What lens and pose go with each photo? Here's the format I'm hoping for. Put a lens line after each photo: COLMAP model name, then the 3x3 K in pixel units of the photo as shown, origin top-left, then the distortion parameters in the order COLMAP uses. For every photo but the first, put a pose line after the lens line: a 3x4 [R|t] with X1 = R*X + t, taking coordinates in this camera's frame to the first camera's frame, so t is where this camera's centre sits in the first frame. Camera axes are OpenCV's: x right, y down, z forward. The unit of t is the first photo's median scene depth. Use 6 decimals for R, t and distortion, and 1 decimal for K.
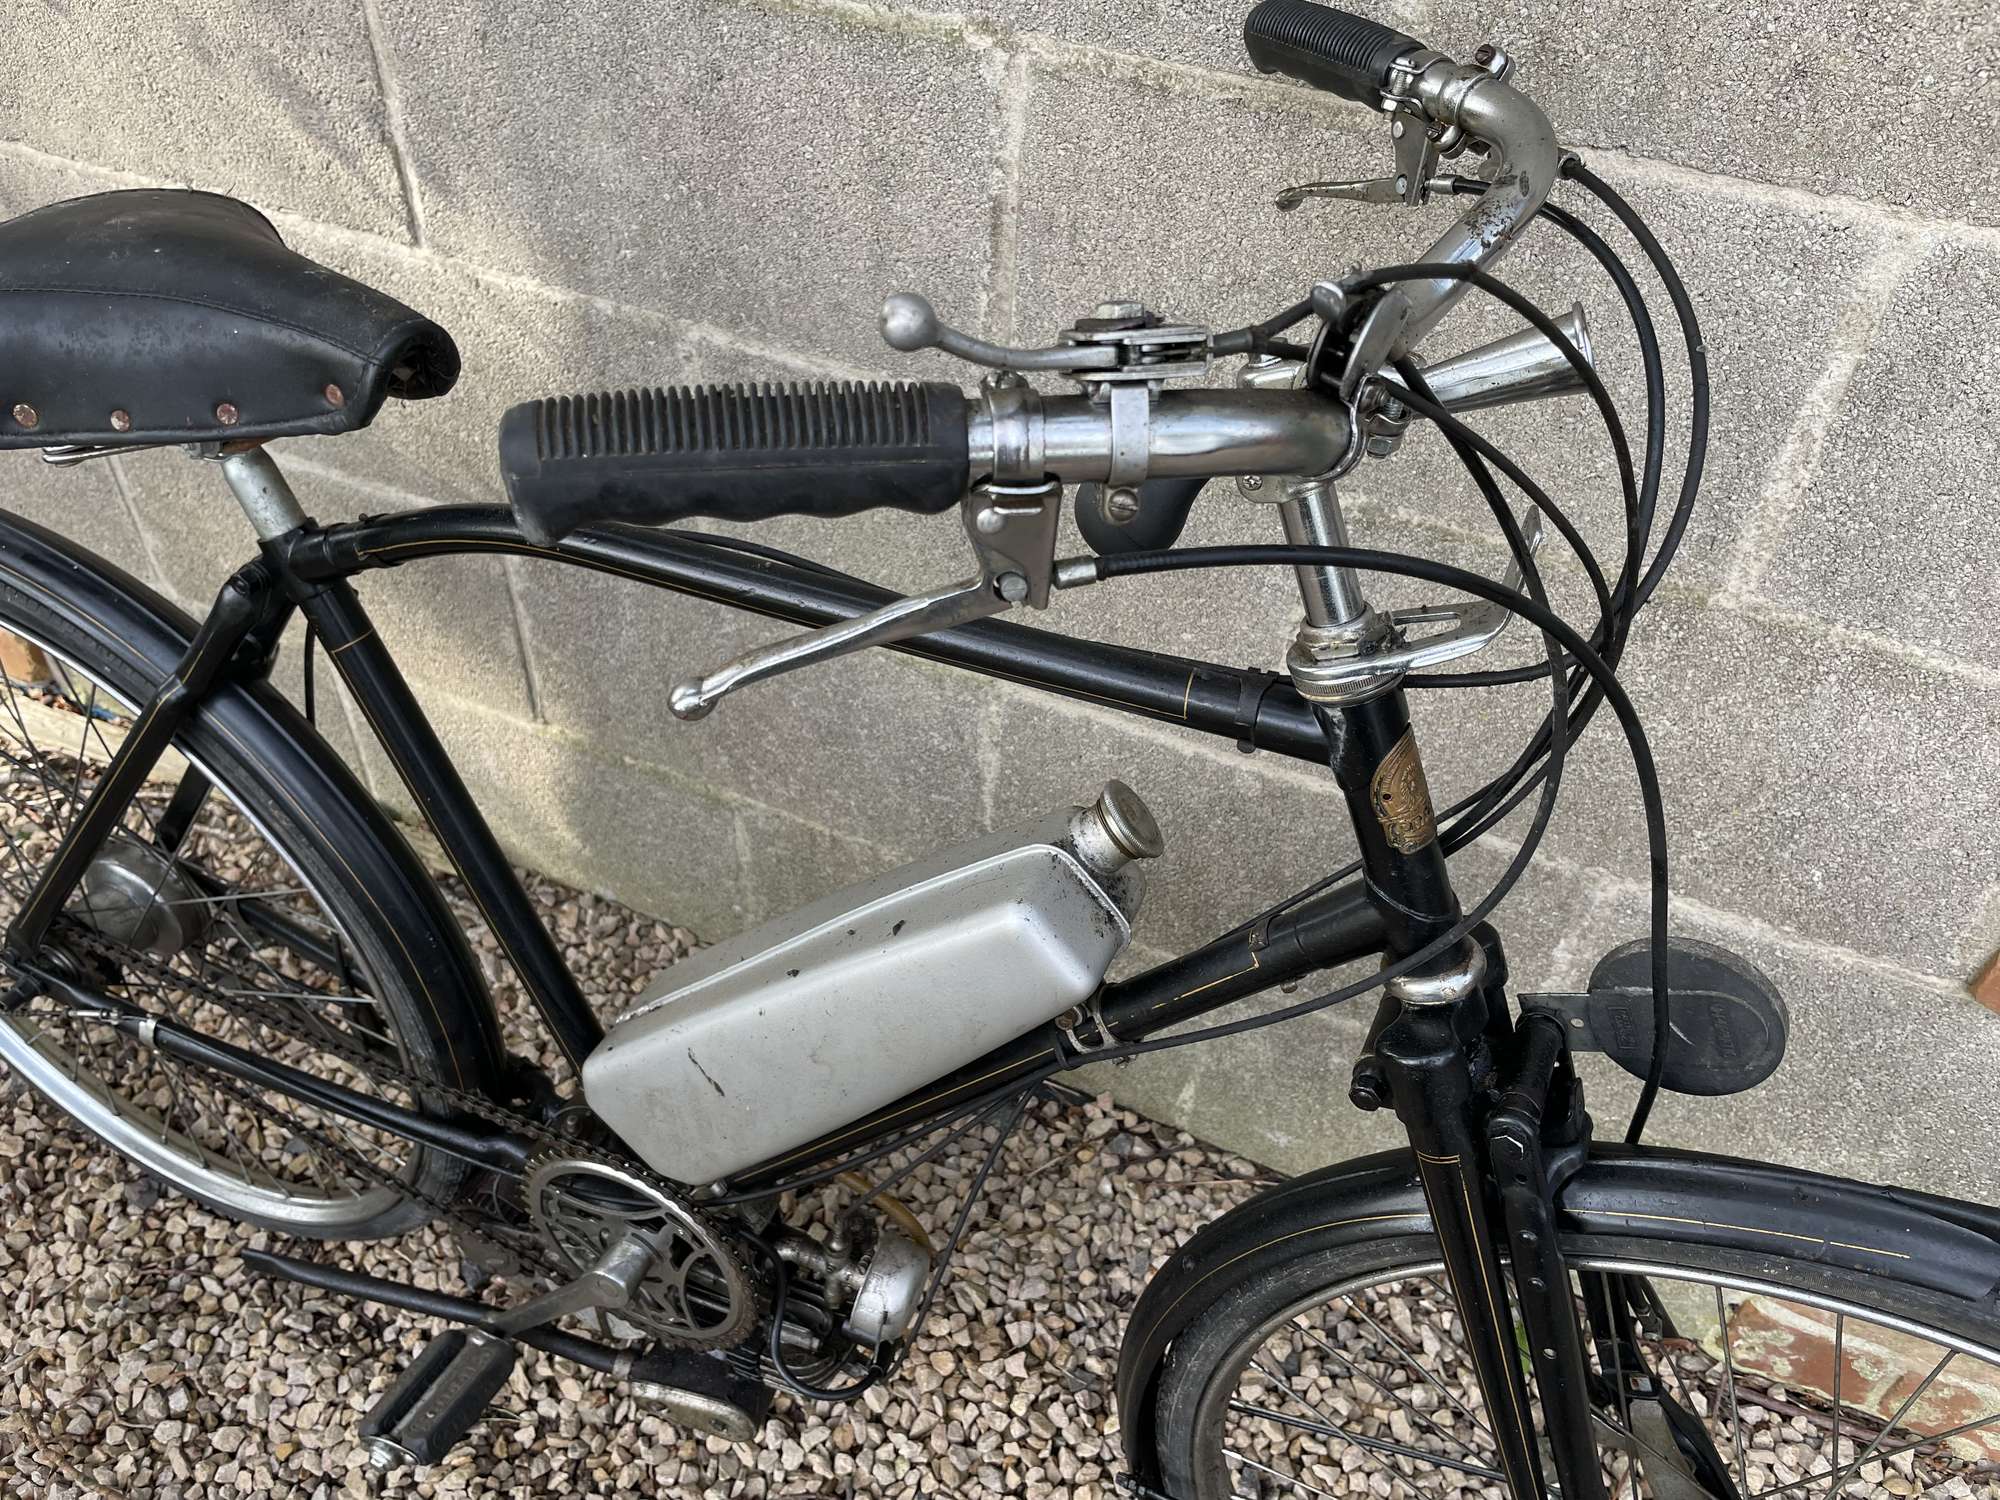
lens RADIAL K [[1547.4, 0, 984.3], [0, 1547.4, 752.0], [0, 0, 1]] dist [0.074419, -0.113838]
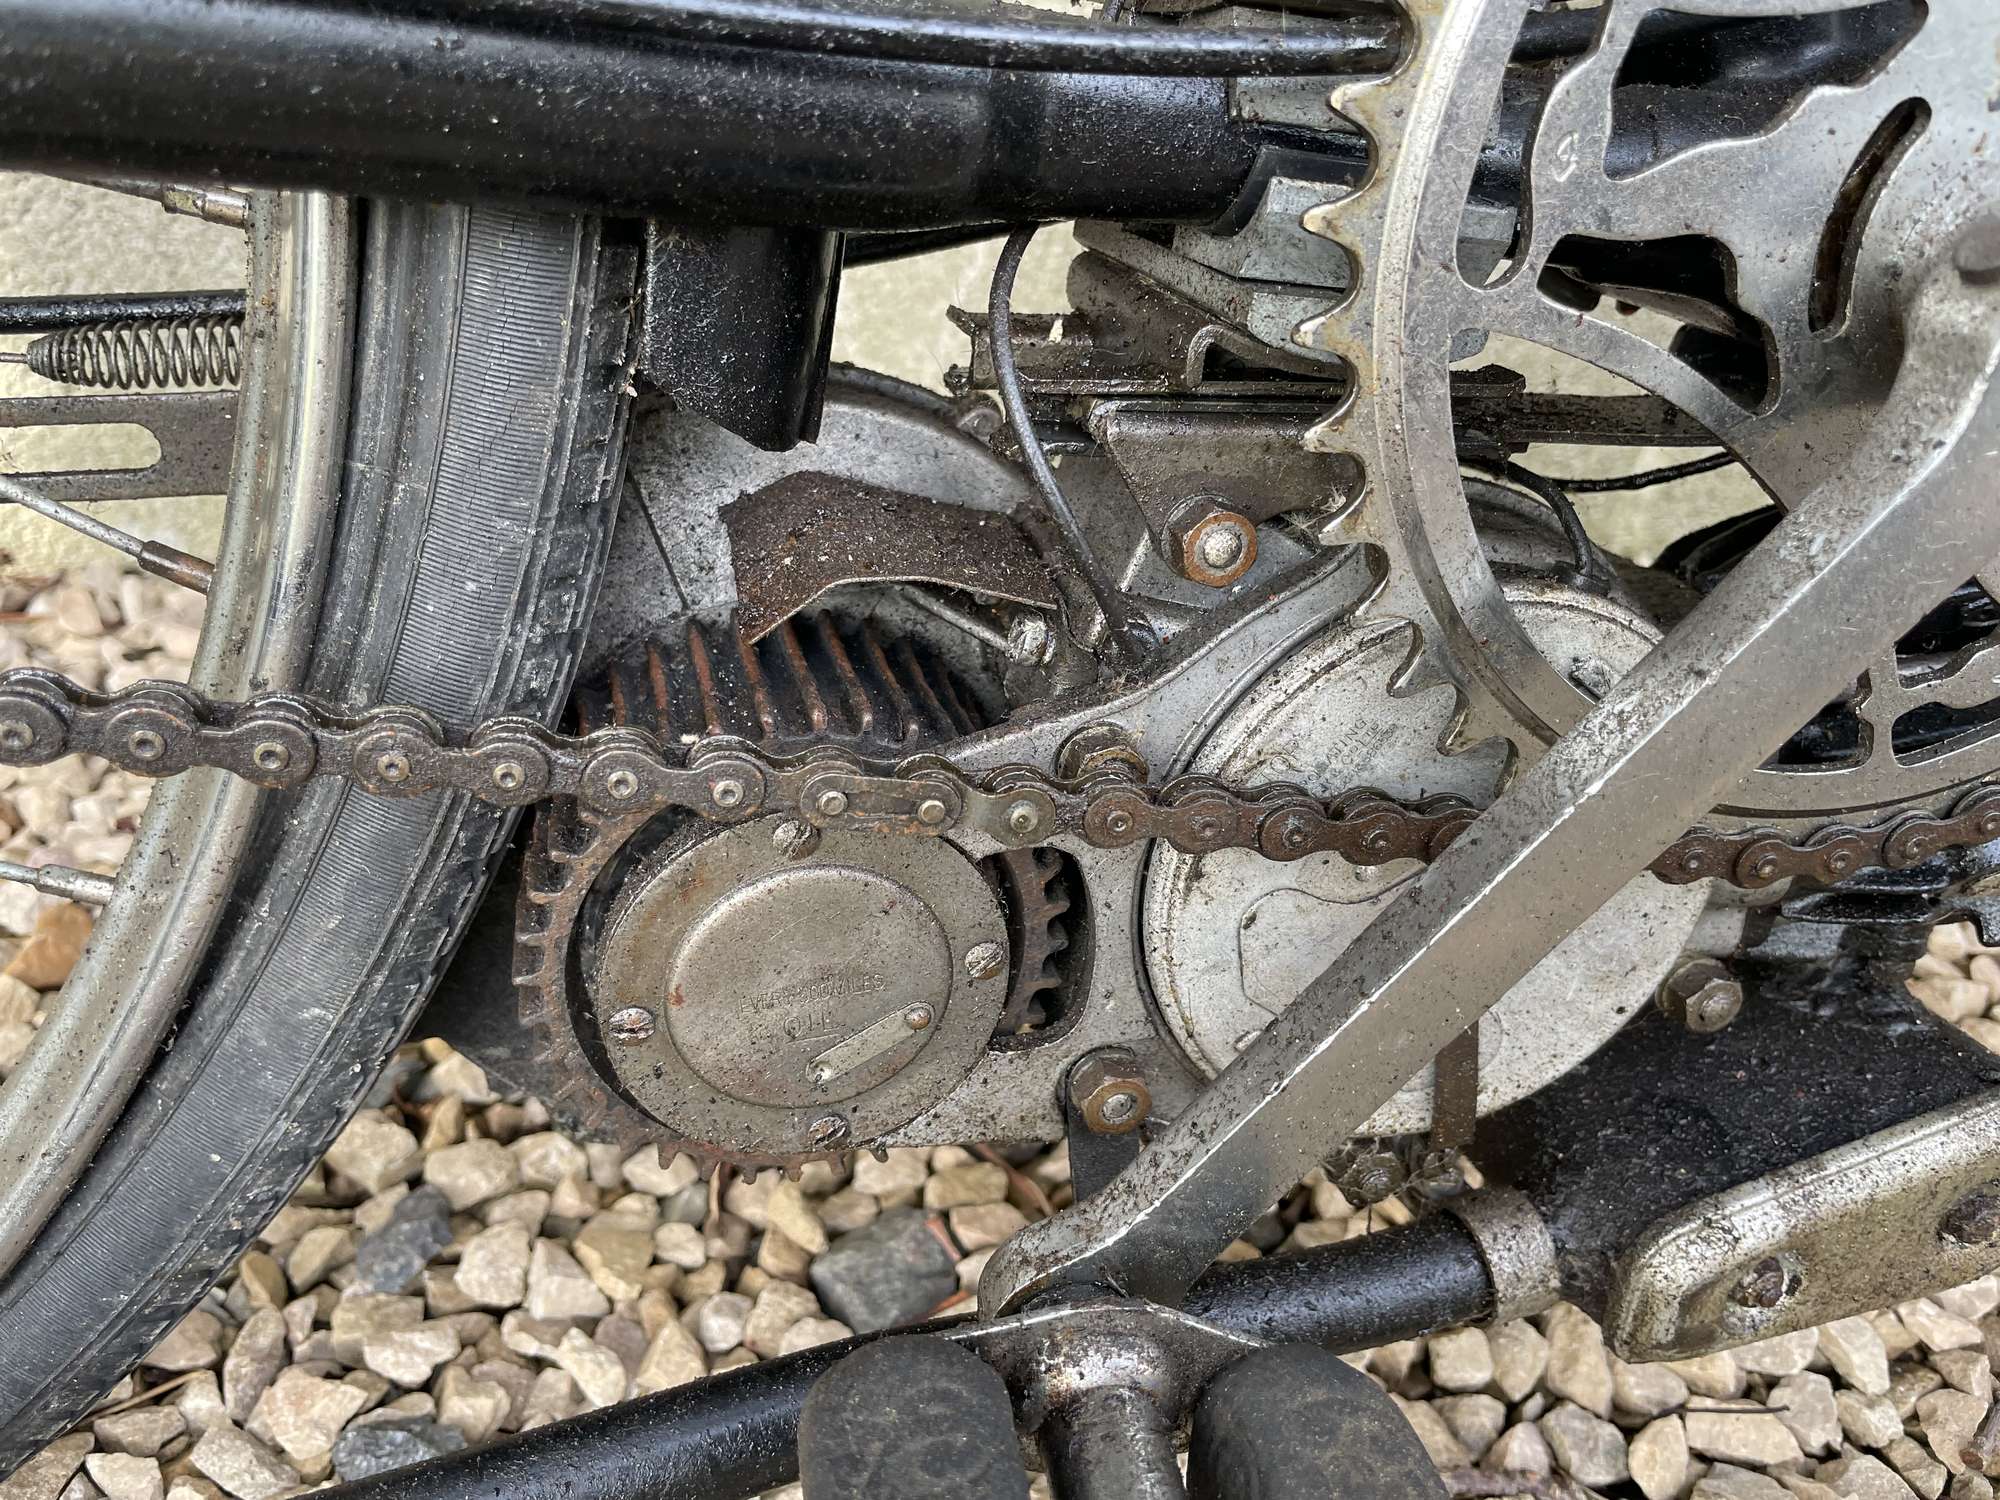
lens RADIAL K [[1547.4, 0, 986.8], [0, 1547.4, 747.9], [0, 0, 1]] dist [0.074419, -0.113838]
pose [[0.803867, -0.279662, 0.524963, -0.374620], [0.365809, 0.928376, -0.065585, 0.293080], [-0.469022, 0.244757, 0.848594, 0.774522]]
